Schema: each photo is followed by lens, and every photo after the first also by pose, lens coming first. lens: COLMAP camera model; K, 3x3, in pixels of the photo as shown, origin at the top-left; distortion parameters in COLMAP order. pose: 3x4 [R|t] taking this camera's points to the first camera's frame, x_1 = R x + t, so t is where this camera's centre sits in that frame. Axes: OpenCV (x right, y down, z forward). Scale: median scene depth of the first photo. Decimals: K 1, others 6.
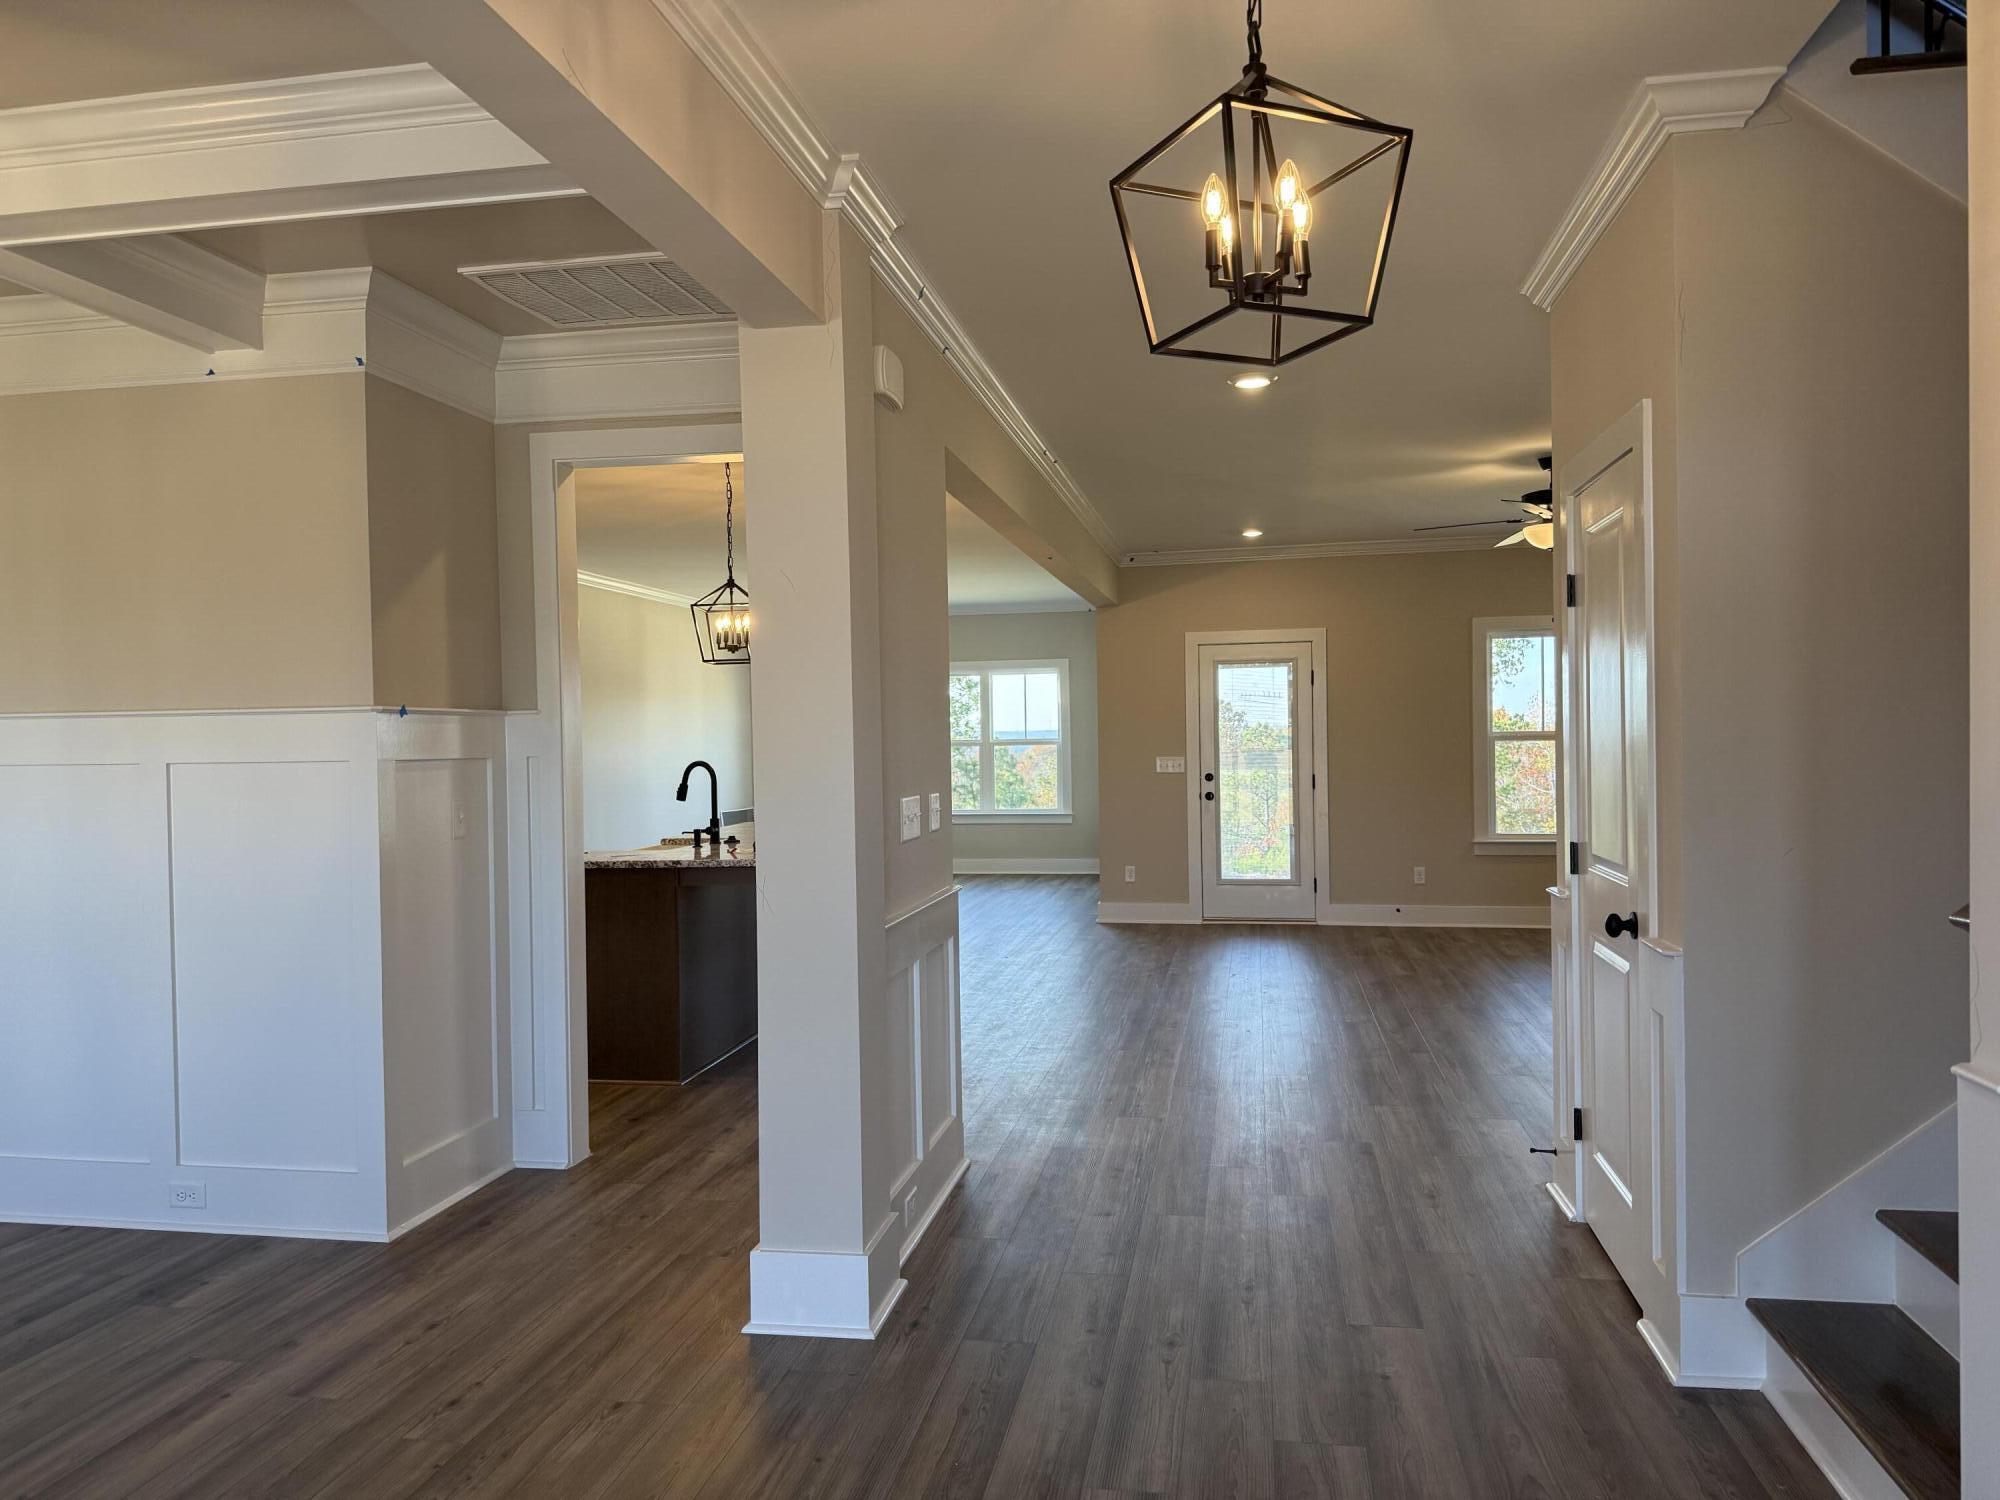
lens RADIAL K [[1407.2, 0, 1010.5], [0, 1407.2, 756.4], [0, 0, 1]] dist [0.133191, -0.191763]
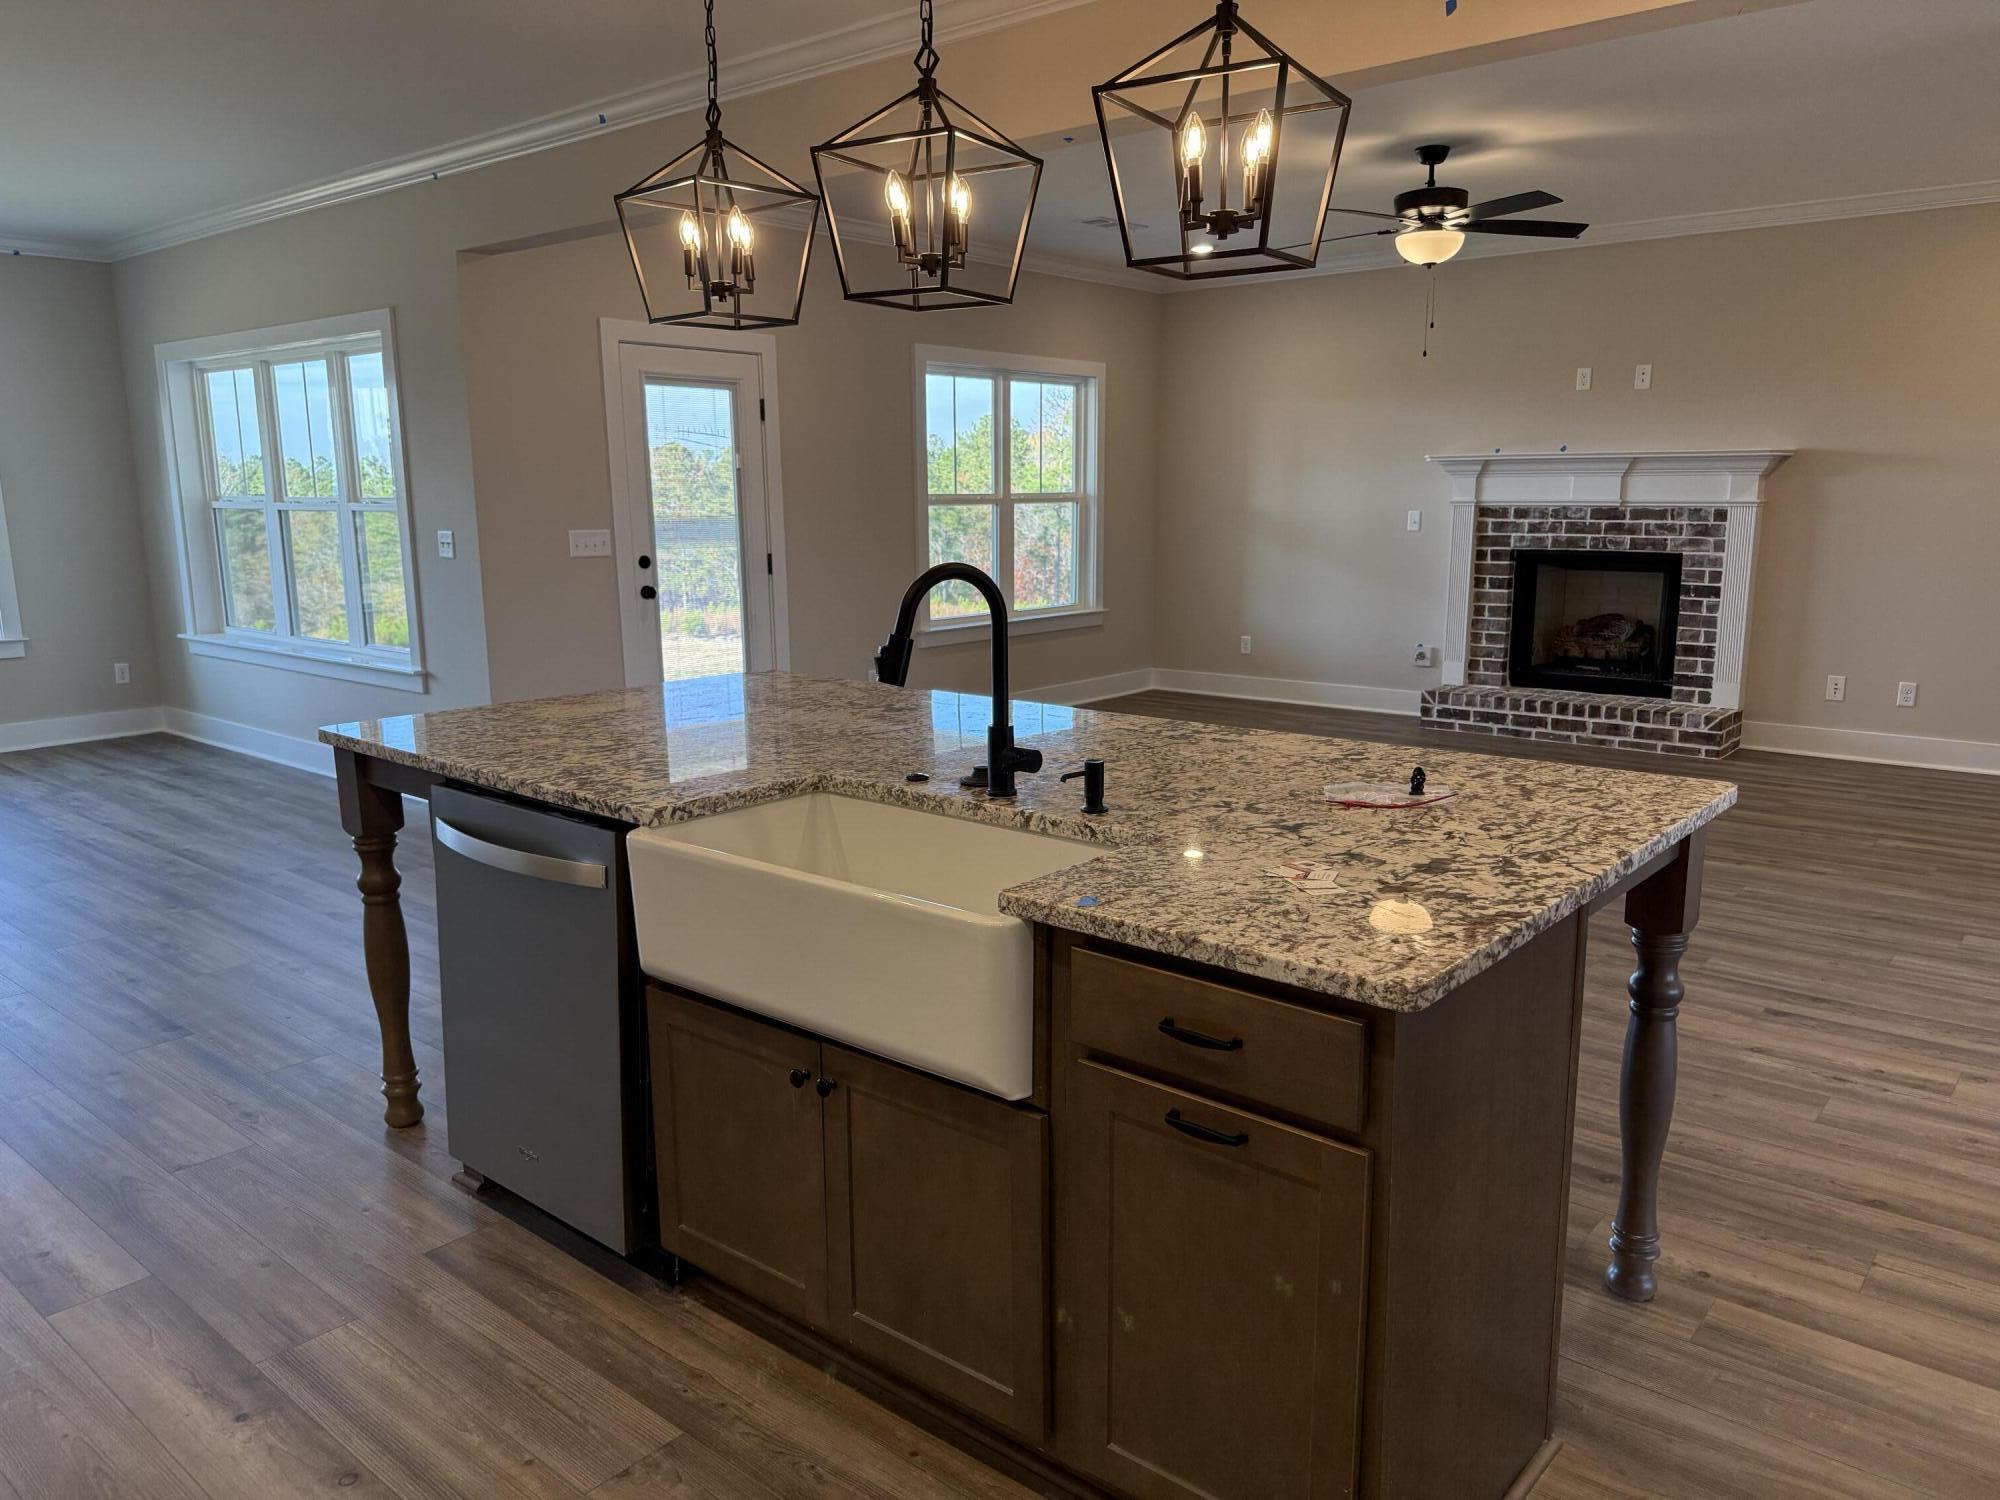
lens RADIAL K [[1386.1, 0, 1000.2], [0, 1386.1, 753.3], [0, 0, 1]] dist [0.129089, -0.272571]
pose [[0.507094, -0.152661, 0.848263, -0.326926], [0.011246, 0.985277, 0.170596, -0.006058], [-0.861817, -0.076969, 0.501345, 0.539847]]
